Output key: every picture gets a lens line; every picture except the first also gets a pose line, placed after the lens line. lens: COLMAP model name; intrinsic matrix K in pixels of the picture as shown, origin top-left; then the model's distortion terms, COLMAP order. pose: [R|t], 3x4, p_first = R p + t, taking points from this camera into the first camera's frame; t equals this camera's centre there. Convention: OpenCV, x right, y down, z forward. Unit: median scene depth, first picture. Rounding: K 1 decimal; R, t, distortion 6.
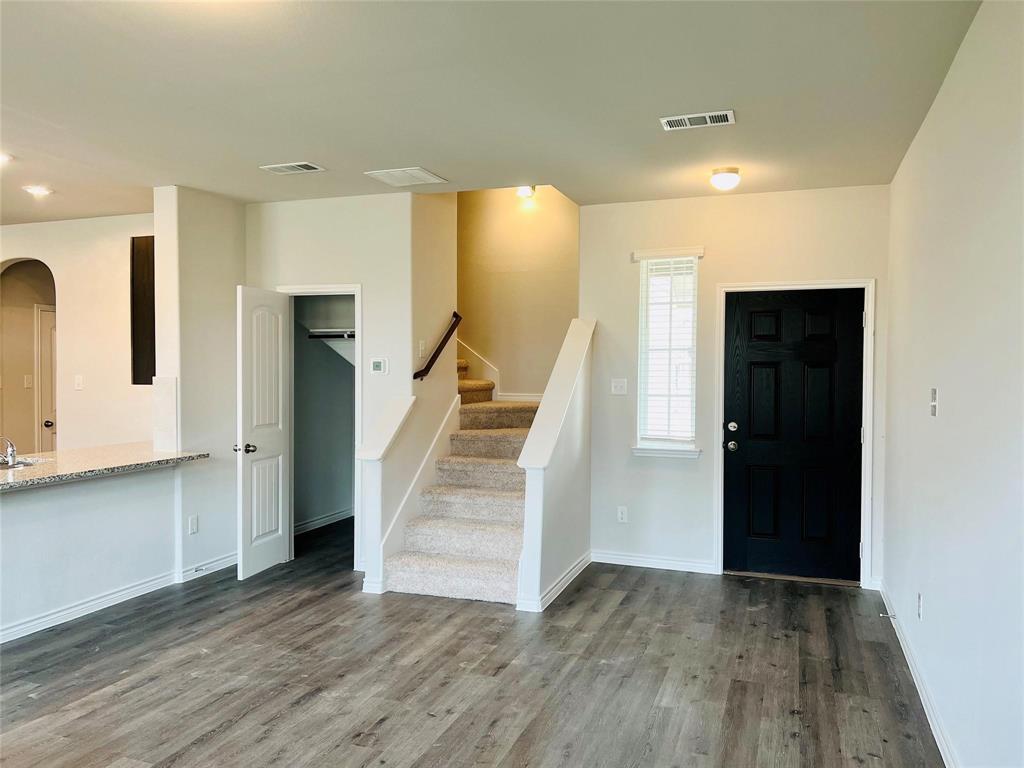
lens RADIAL K [[768.5, 0, 511.4], [0, 768.5, 384.1], [0, 0, 1]] dist [0.072472, -0.079118]
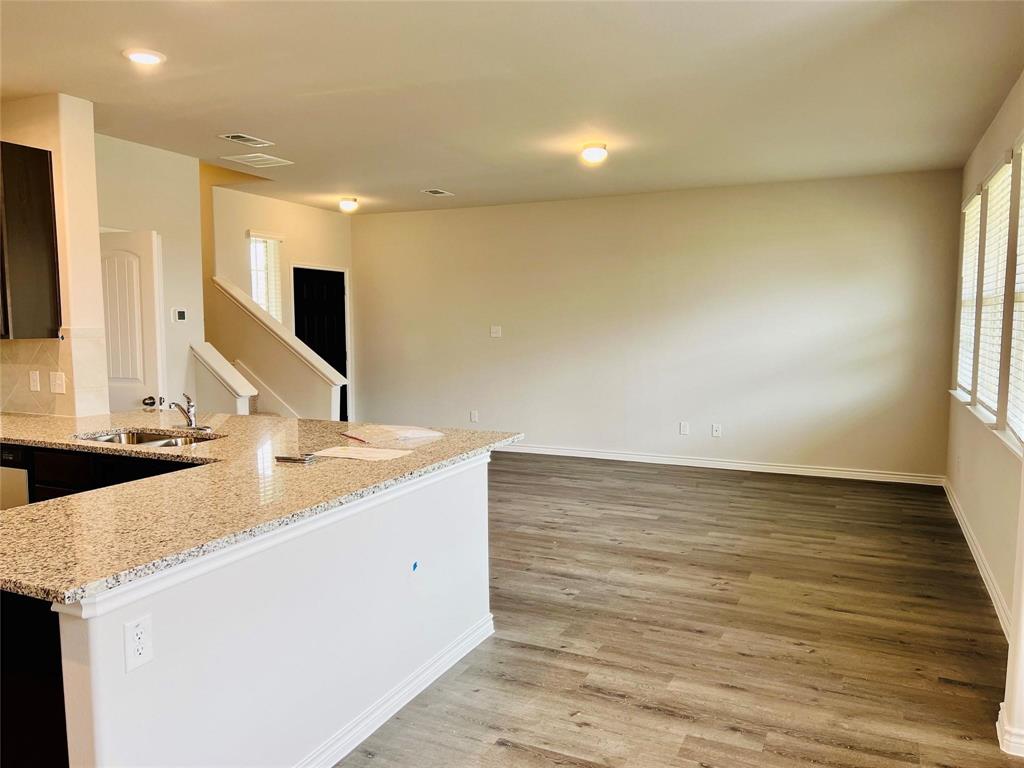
lens RADIAL K [[768.5, 0, 498.2], [0, 768.5, 384.8], [0, 0, 1]] dist [0.072472, -0.079118]
pose [[0.096058, -0.087577, 0.991516, -1.270406], [0.020531, 0.996084, 0.085991, -0.011460], [-0.995164, 0.012097, 0.097480, 0.480453]]
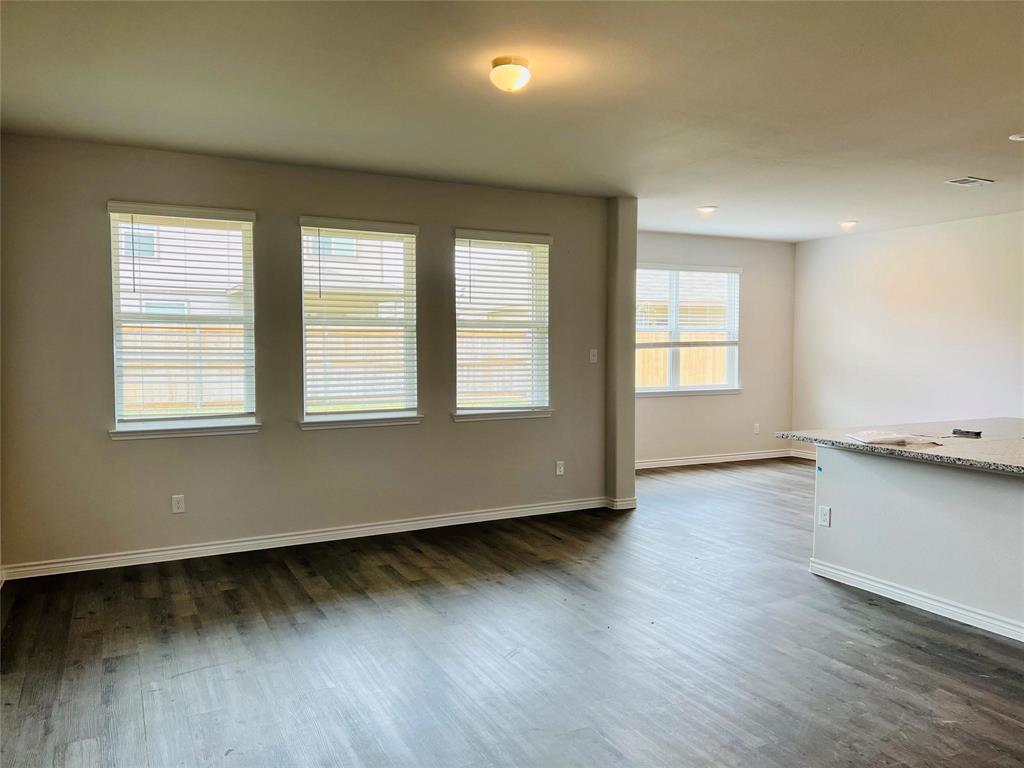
lens RADIAL K [[768.5, 0, 517.7], [0, 768.5, 370.3], [0, 0, 1]] dist [0.072472, -0.079118]
pose [[-0.665038, 0.027186, -0.746315, 0.326835], [-0.016842, 0.998537, 0.051382, -0.017742], [0.746620, 0.046740, -0.663607, 0.903877]]
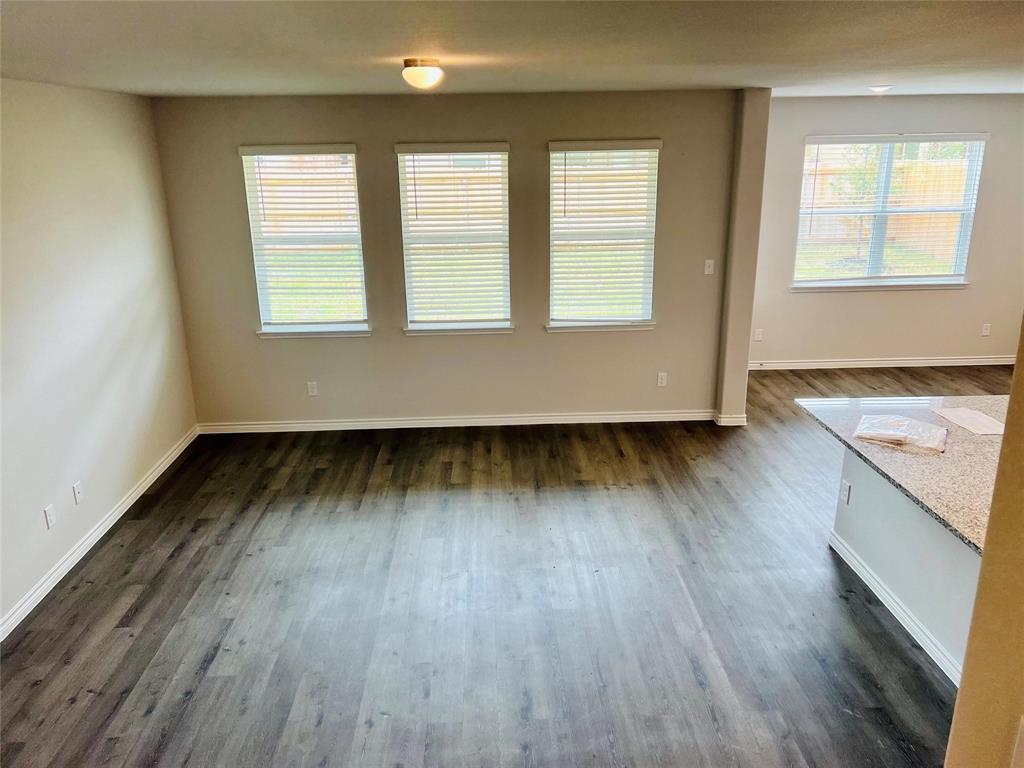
lens RADIAL K [[768.5, 0, 509.7], [0, 768.5, 378.1], [0, 0, 1]] dist [0.072472, -0.079118]
pose [[-0.924174, 0.123034, -0.361615, 0.037842], [0.005861, 0.951161, 0.308638, -0.190490], [0.381927, 0.283116, -0.879760, 1.149929]]
